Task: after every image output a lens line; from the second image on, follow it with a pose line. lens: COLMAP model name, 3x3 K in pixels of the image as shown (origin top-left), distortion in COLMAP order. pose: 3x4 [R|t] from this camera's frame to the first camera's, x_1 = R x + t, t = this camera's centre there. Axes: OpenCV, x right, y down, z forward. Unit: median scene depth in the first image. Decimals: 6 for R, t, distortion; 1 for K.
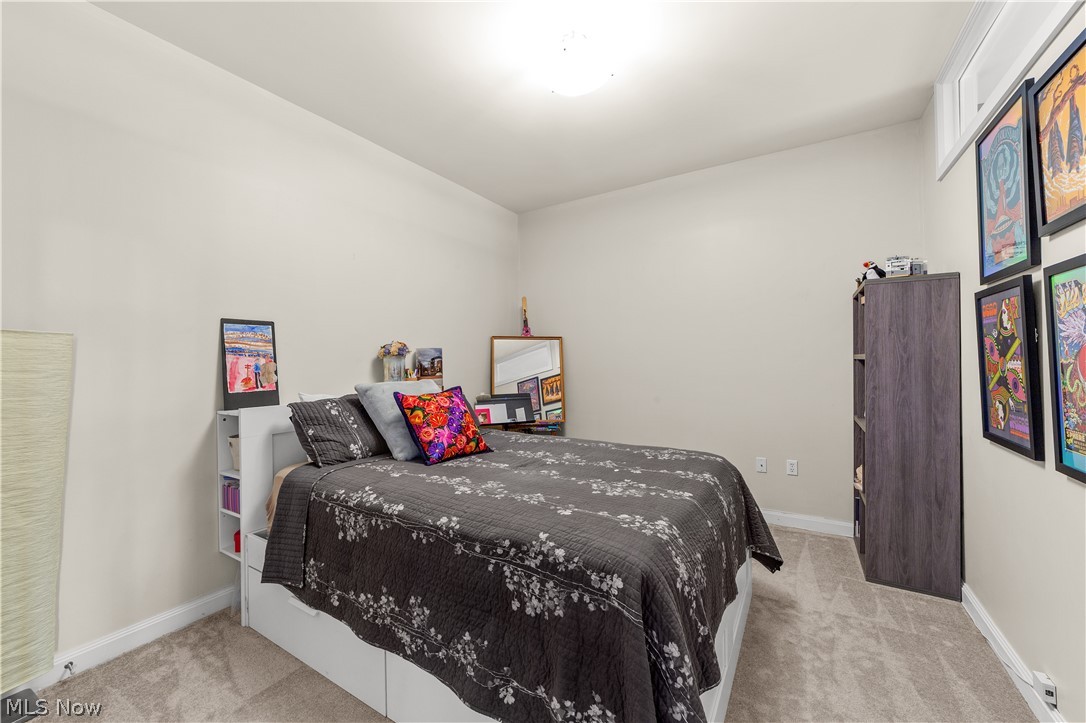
lens RADIAL K [[426.4, 0, 537.7], [0, 426.4, 359.3], [0, 0, 1]] dist [-0.000767, 0.002338]
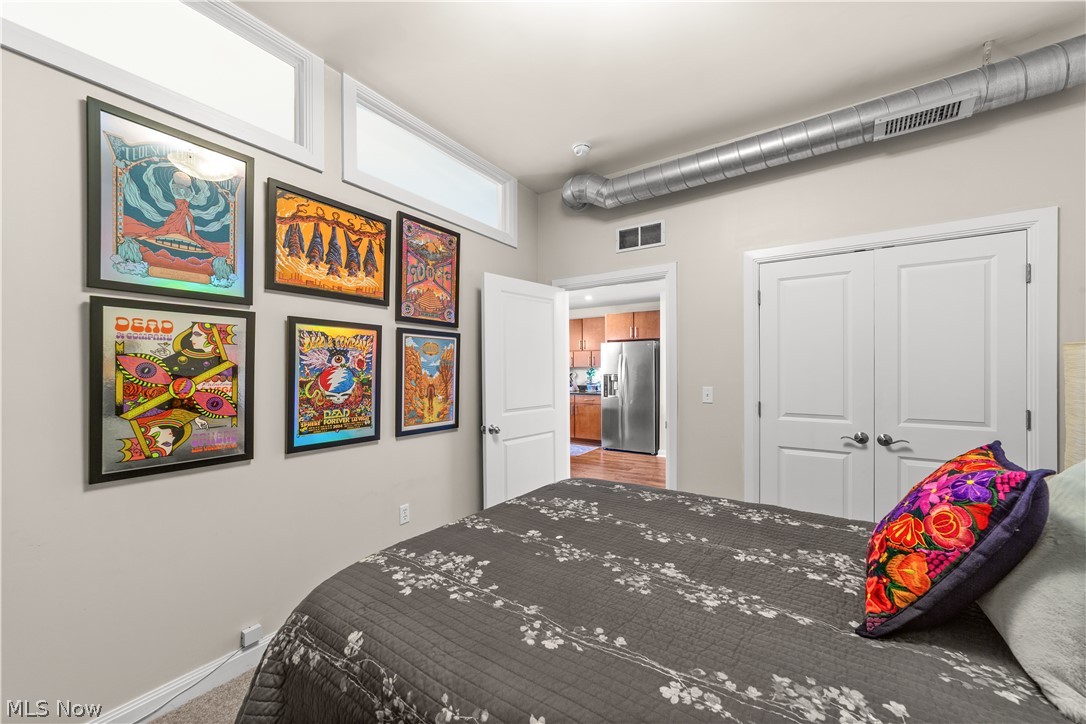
lens RADIAL K [[426.4, 0, 545.9], [0, 426.4, 366.3], [0, 0, 1]] dist [-0.000767, 0.002338]
pose [[-0.999548, 0.009802, 0.028416, 0.220224], [0.009596, 0.999927, -0.007385, -0.019044], [-0.028486, -0.007109, -0.999569, 2.031899]]
